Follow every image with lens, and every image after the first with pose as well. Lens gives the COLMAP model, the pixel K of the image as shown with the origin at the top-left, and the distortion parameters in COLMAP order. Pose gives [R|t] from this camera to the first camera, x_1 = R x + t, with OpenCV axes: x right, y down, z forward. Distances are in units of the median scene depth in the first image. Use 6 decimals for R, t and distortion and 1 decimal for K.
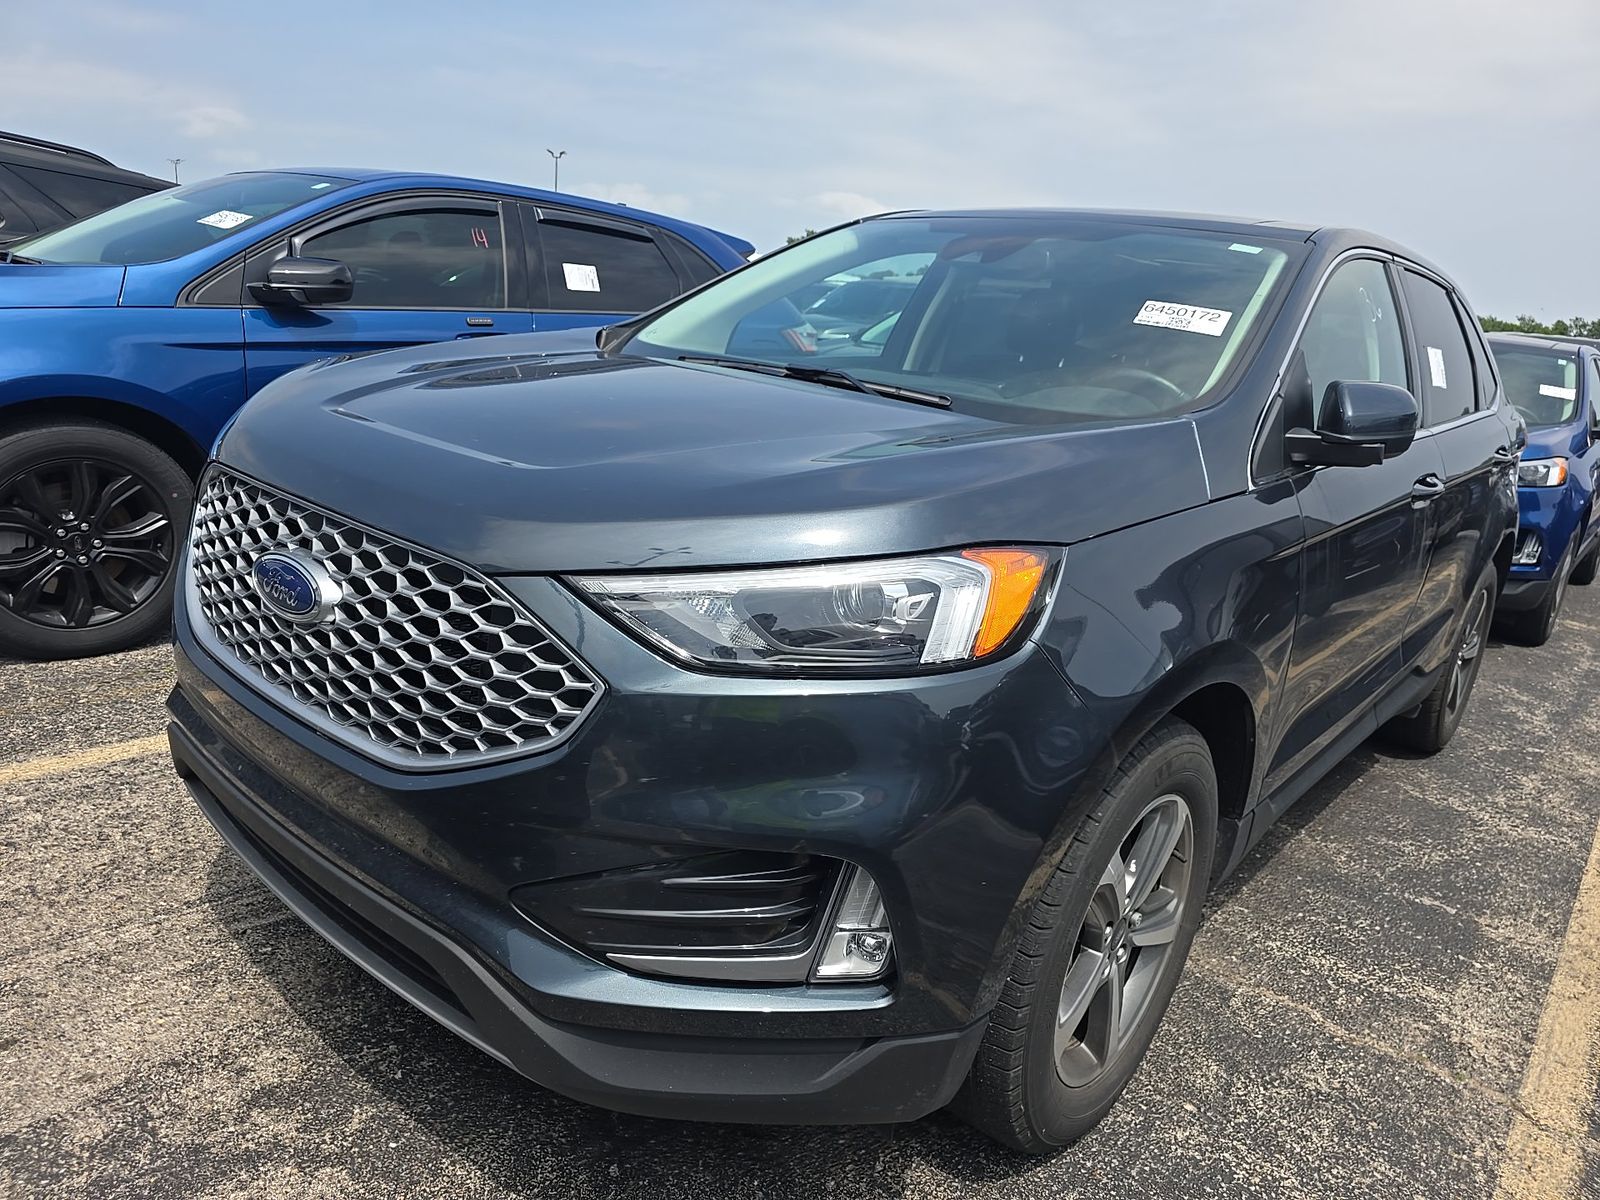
lens RADIAL K [[1141.1, 0, 800.0], [0, 1141.1, 600.0], [0, 0, 1]] dist [0.023419, -0.002237]
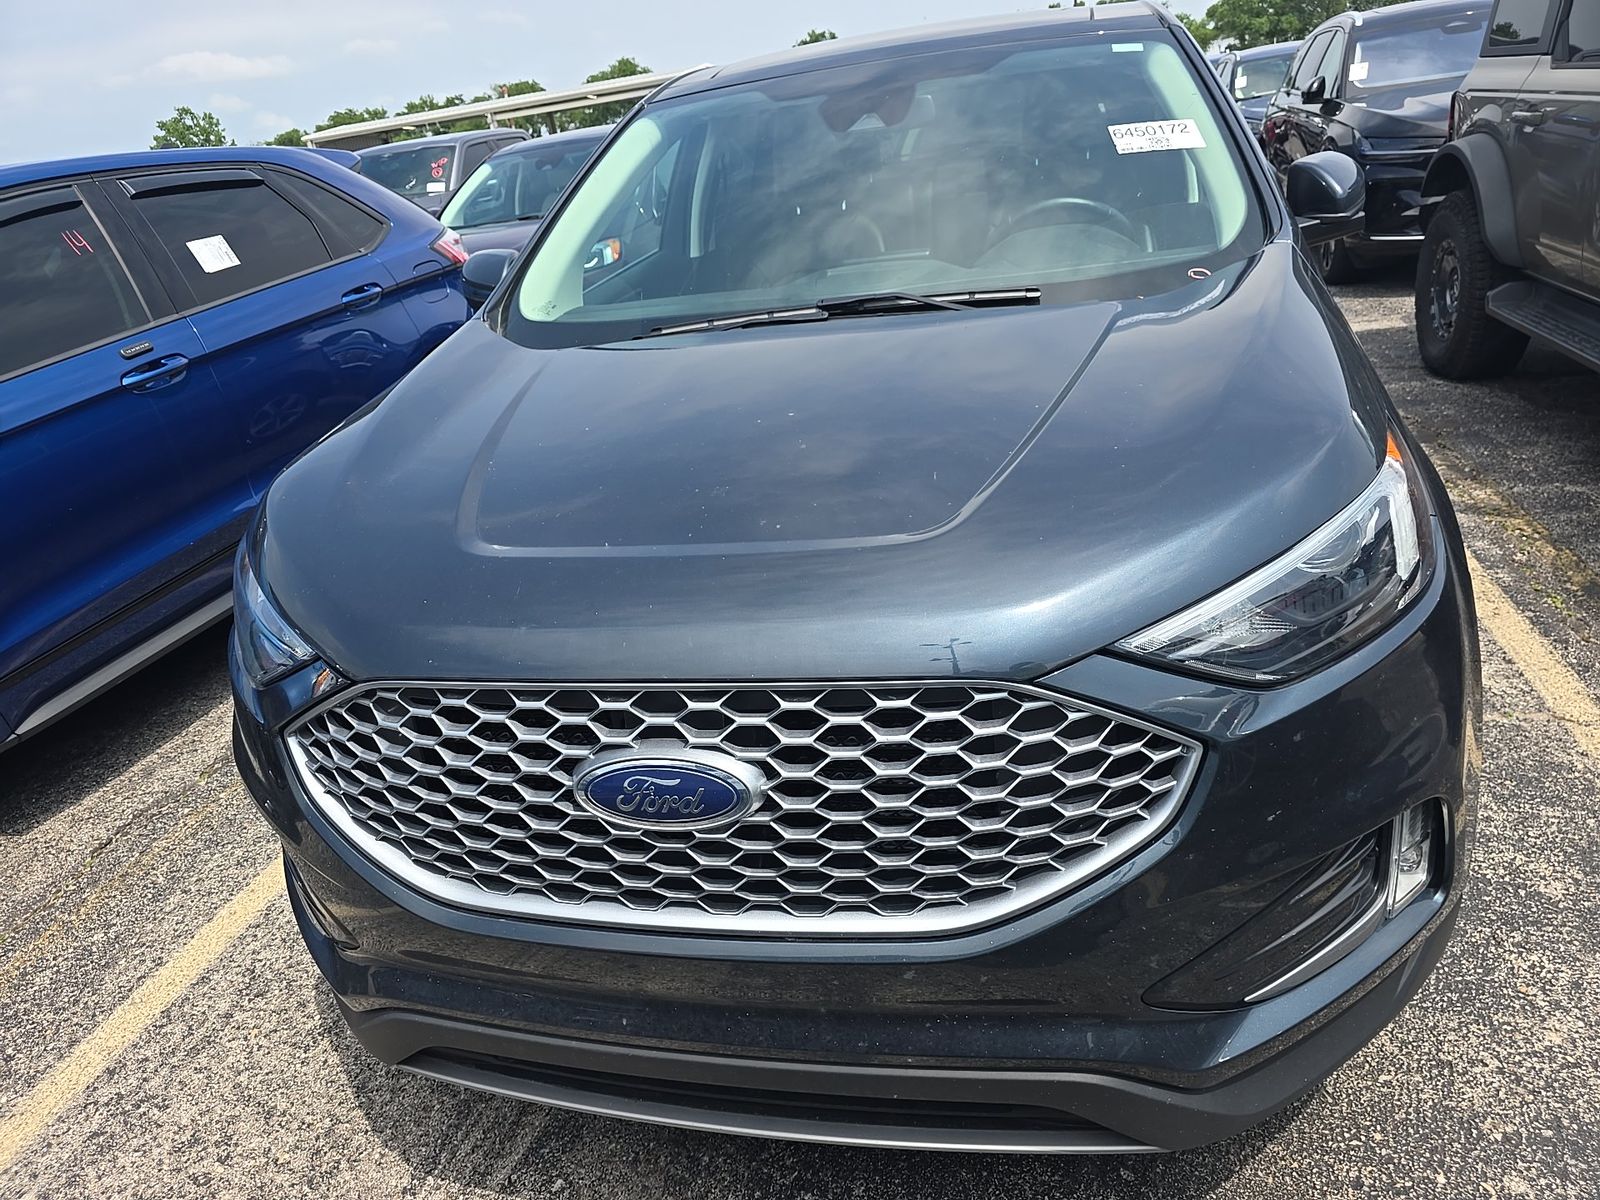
lens RADIAL K [[1141.1, 0, 800.0], [0, 1141.1, 600.0], [0, 0, 1]] dist [0.023419, -0.002237]
pose [[0.857429, -0.385160, 0.341273, -0.409218], [0.331053, 0.920579, 0.207214, -0.182937], [-0.393980, -0.064691, 0.916840, 0.191241]]
